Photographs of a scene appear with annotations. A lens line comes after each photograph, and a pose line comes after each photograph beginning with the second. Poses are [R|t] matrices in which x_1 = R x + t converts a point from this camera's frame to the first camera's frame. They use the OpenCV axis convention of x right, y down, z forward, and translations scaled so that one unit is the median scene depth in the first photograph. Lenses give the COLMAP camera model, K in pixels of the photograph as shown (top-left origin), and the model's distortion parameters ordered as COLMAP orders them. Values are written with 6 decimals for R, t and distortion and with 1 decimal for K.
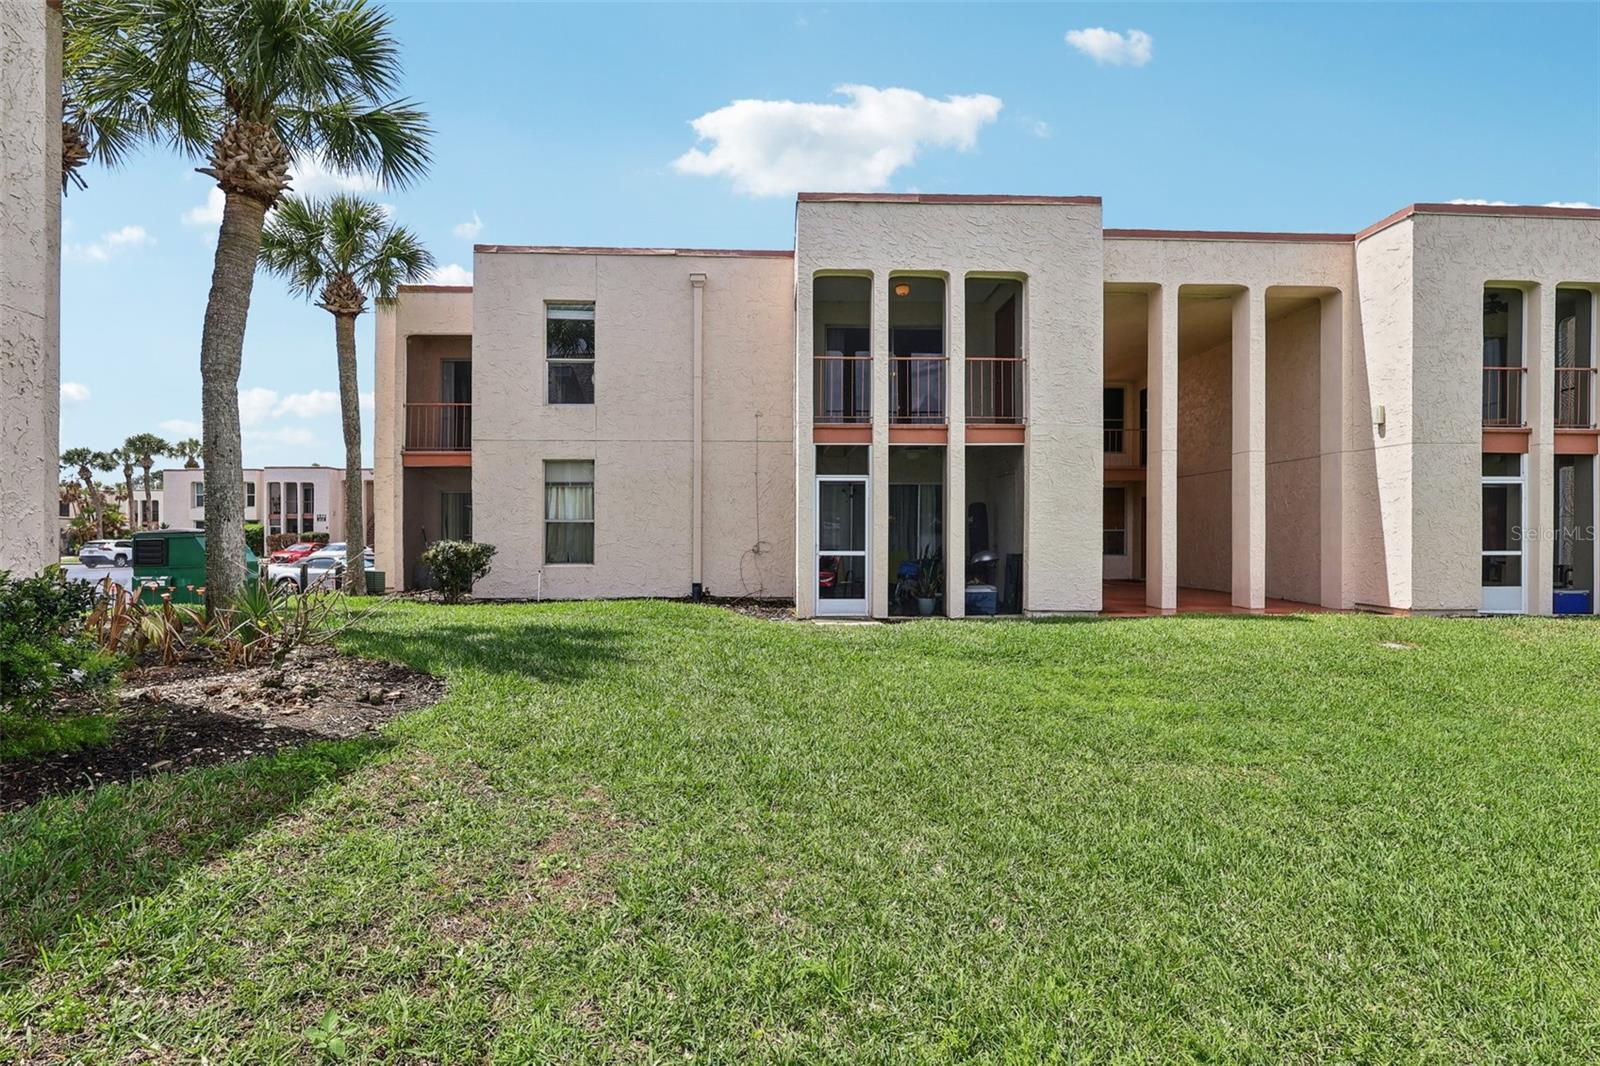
lens RADIAL K [[747.7, 0, 802.2], [0, 747.7, 535.2], [0, 0, 1]] dist [-0.000706, 0.000510]
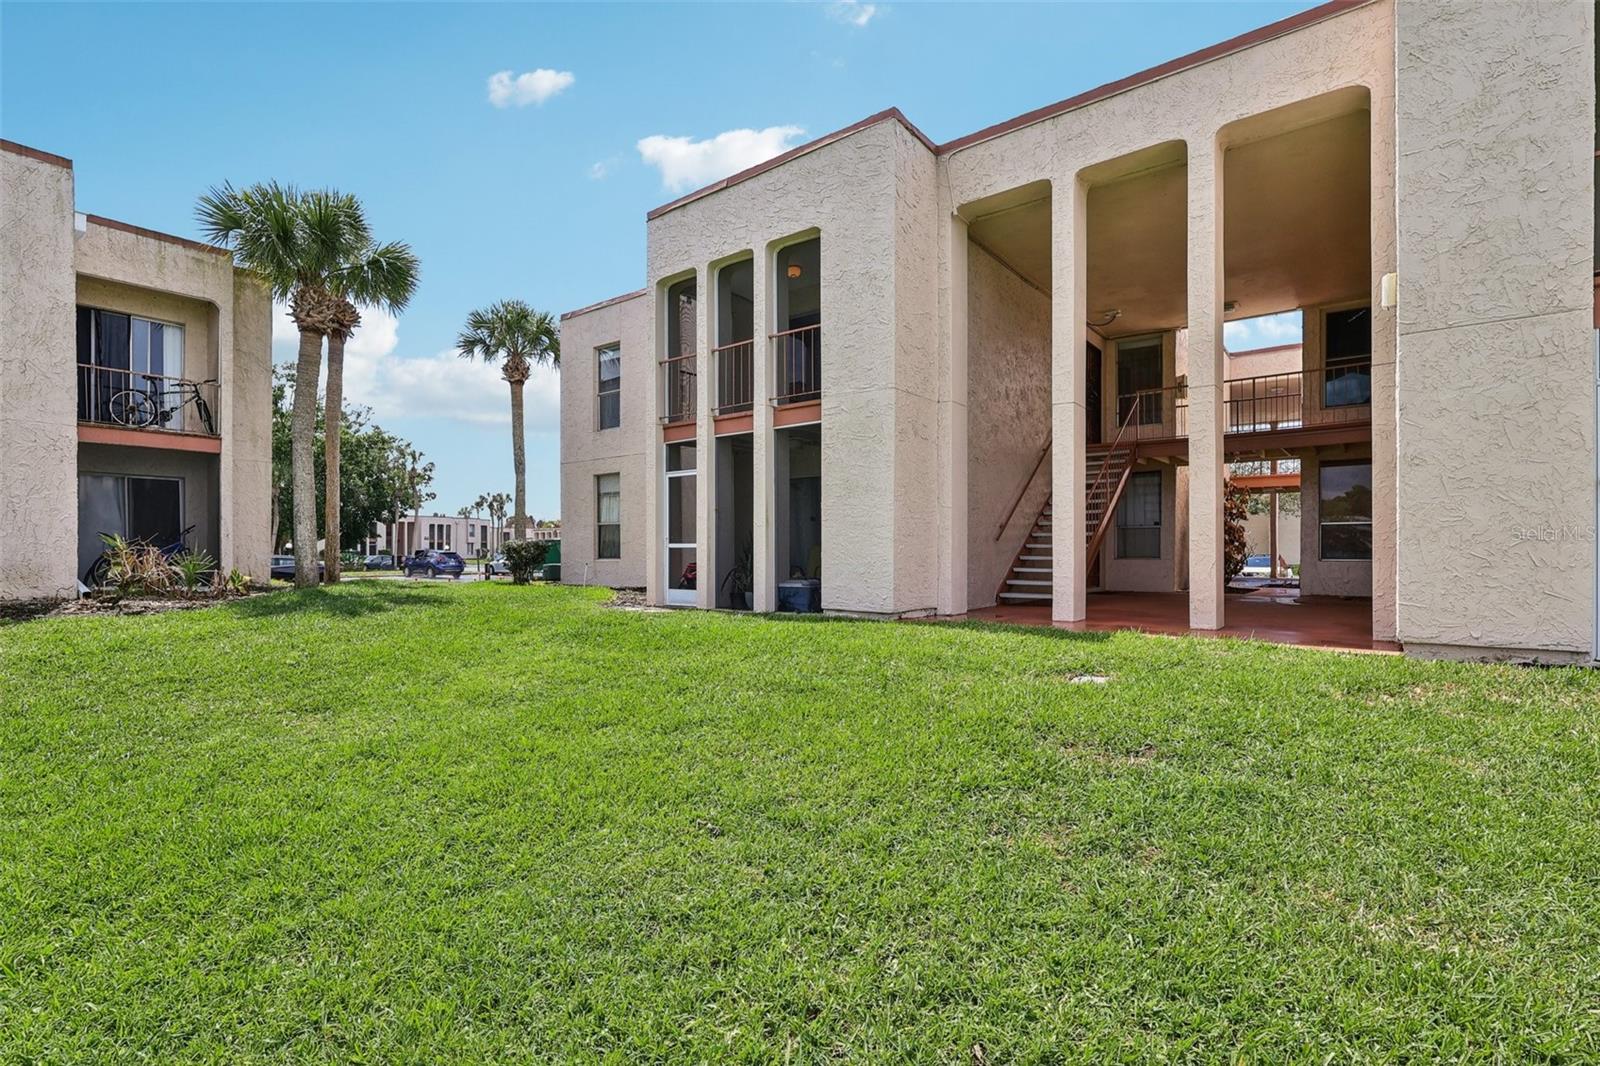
lens RADIAL K [[747.7, 0, 801.1], [0, 747.7, 544.8], [0, 0, 1]] dist [-0.000706, 0.000510]
pose [[0.764888, -0.009185, -0.644098, 0.845172], [0.007099, 0.999958, -0.005830, 0.029304], [0.644124, -0.000113, 0.764921, 0.311397]]
